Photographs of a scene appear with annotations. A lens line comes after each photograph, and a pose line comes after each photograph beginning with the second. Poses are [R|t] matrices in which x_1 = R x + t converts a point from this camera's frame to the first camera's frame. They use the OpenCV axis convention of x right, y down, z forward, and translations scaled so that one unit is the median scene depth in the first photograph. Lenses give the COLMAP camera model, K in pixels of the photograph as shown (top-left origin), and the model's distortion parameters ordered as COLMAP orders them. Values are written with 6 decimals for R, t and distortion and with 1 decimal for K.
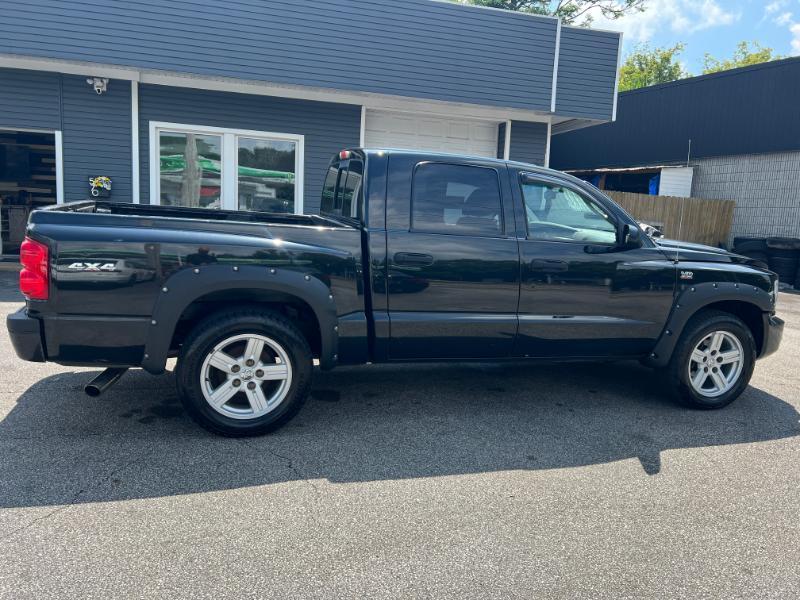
lens RADIAL K [[601.9, 0, 404.0], [0, 601.9, 294.8], [0, 0, 1]] dist [0.047003, -0.054639]
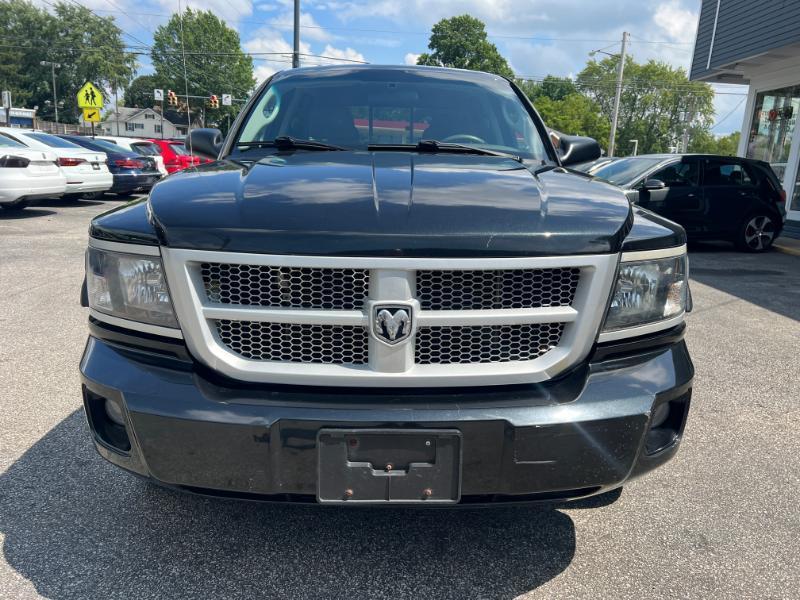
lens RADIAL K [[601.9, 0, 405.1], [0, 601.9, 301.7], [0, 0, 1]] dist [0.047003, -0.054639]
pose [[-0.272405, 0.150070, -0.950407, 0.952999], [-0.189126, 0.960142, 0.205814, -0.100920], [0.943412, 0.235811, -0.233166, 1.324745]]
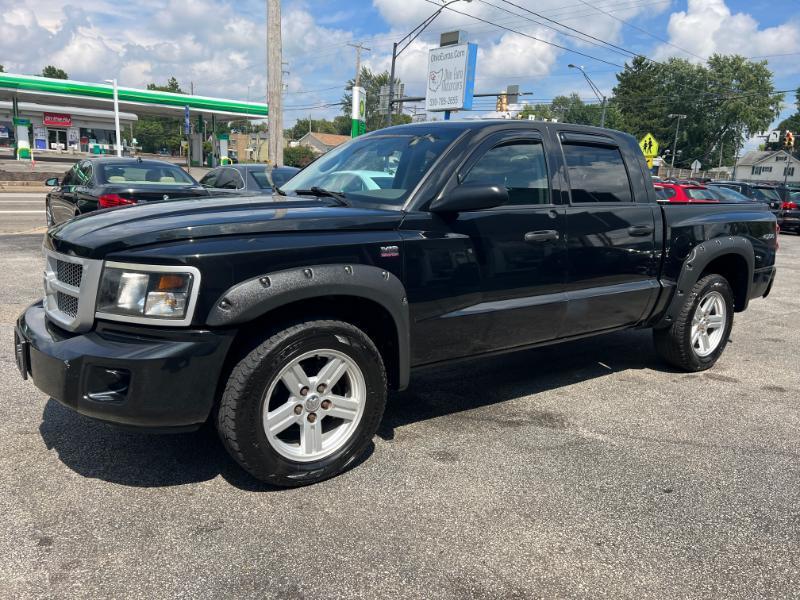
lens RADIAL K [[601.9, 0, 399.7], [0, 601.9, 298.8], [0, 0, 1]] dist [0.047003, -0.054639]
pose [[-0.941899, -0.030077, -0.334546, 0.520167], [-0.137347, 0.943401, 0.301878, -0.243109], [0.306531, 0.330288, -0.892720, 1.912830]]
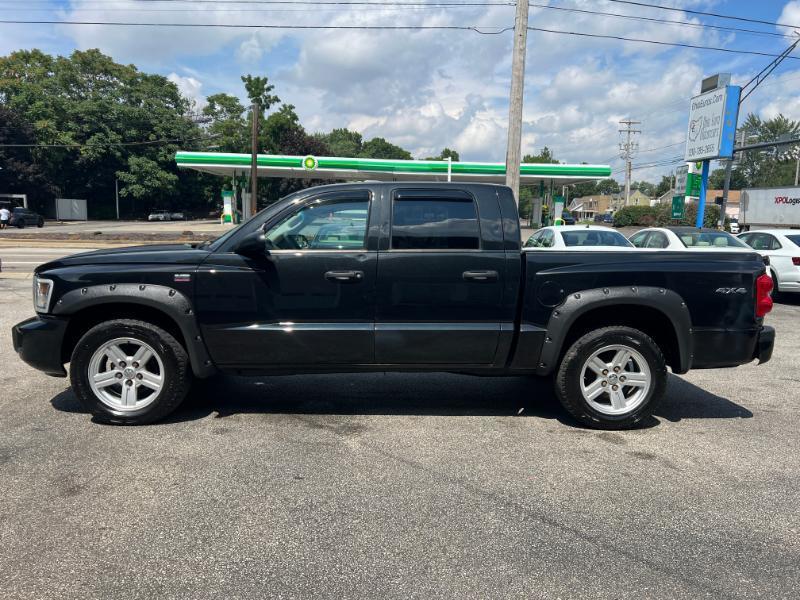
lens RADIAL K [[601.9, 0, 403.0], [0, 601.9, 309.1], [0, 0, 1]] dist [0.047003, -0.054639]
pose [[-0.964222, -0.109958, 0.241218, -0.219589], [-0.040116, 0.959963, 0.277238, -0.322577], [-0.262045, 0.257643, -0.930028, 2.116137]]
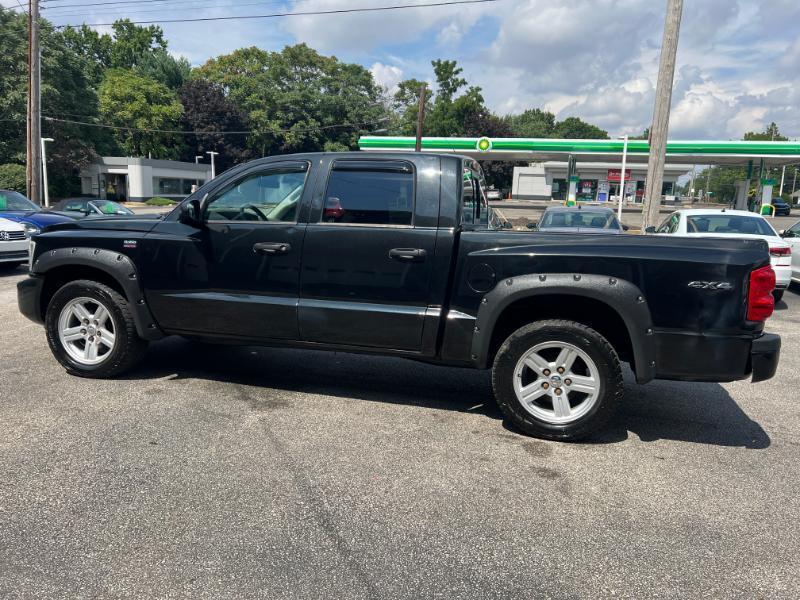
lens RADIAL K [[601.9, 0, 403.5], [0, 601.9, 305.3], [0, 0, 1]] dist [0.047003, -0.054639]
pose [[-0.839273, -0.174952, 0.514794, -0.555200], [-0.011400, 0.952270, 0.305043, -0.309104], [-0.543591, 0.250146, -0.801209, 1.906187]]
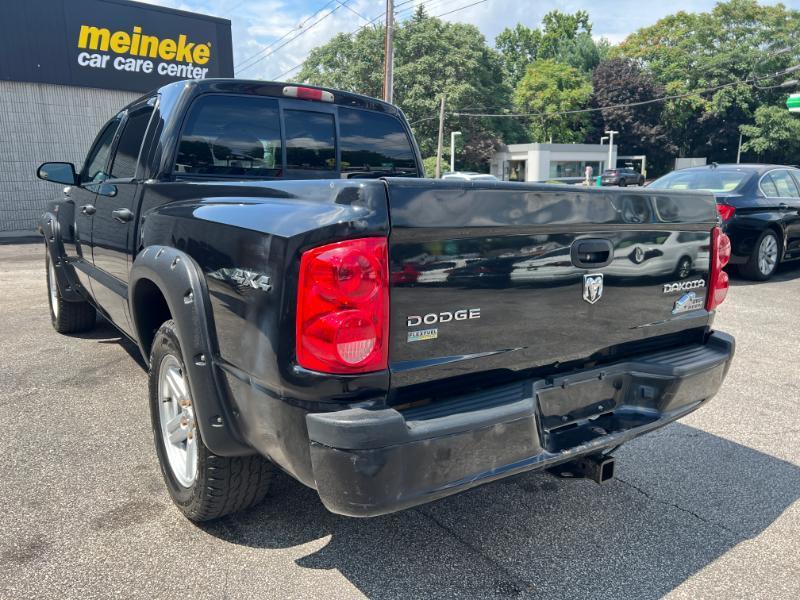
lens RADIAL K [[601.9, 0, 402.3], [0, 601.9, 299.0], [0, 0, 1]] dist [0.047003, -0.054639]
pose [[-0.316387, -0.240503, 0.917637, -0.834252], [0.107739, 0.951959, 0.286646, -0.187196], [-0.942492, 0.189556, -0.275276, 1.105288]]
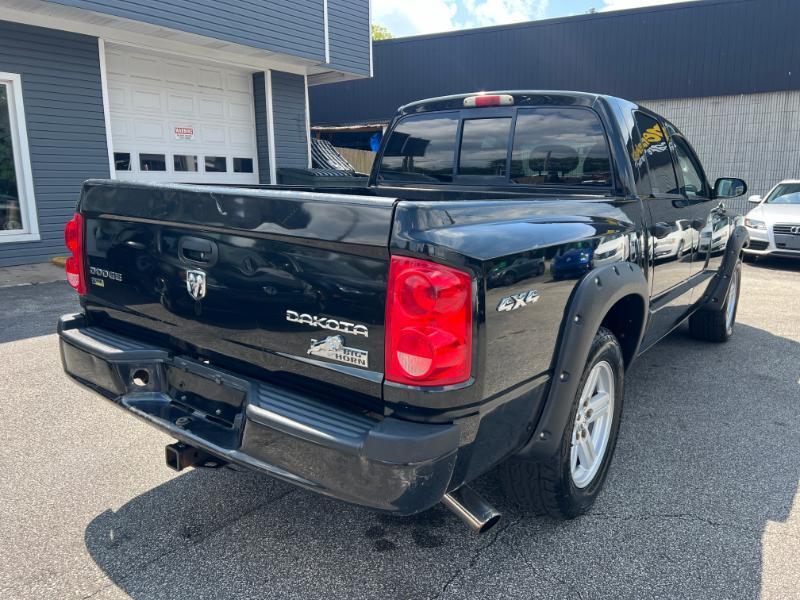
lens RADIAL K [[601.9, 0, 401.3], [0, 601.9, 296.9], [0, 0, 1]] dist [0.047003, -0.054639]
pose [[0.806998, -0.157965, 0.569036, -0.623769], [0.119654, 0.987313, 0.104387, -0.081518], [-0.578306, -0.016153, 0.815660, 0.437544]]
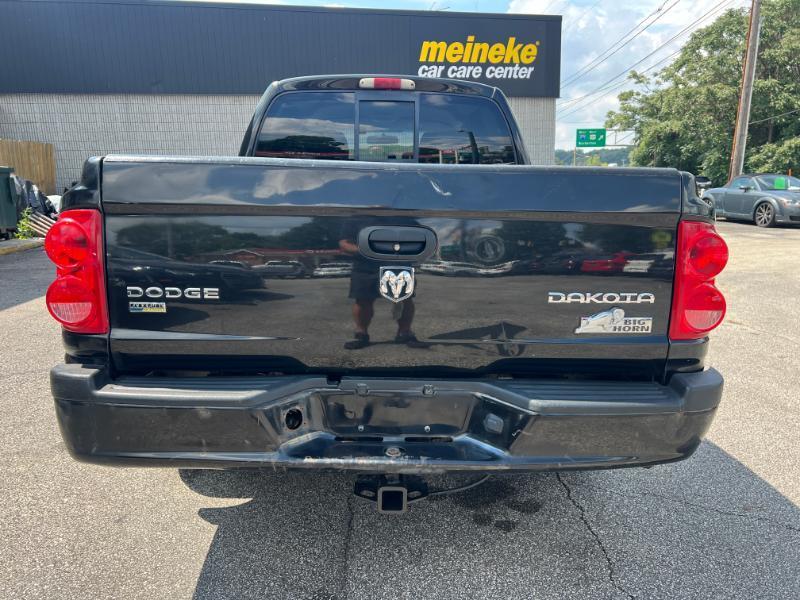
lens RADIAL K [[601.9, 0, 403.4], [0, 601.9, 299.2], [0, 0, 1]] dist [0.047003, -0.054639]
pose [[0.259676, -0.247164, 0.933530, -0.822825], [0.153400, 0.964975, 0.212819, -0.127311], [-0.953434, 0.087939, 0.288496, 0.765476]]
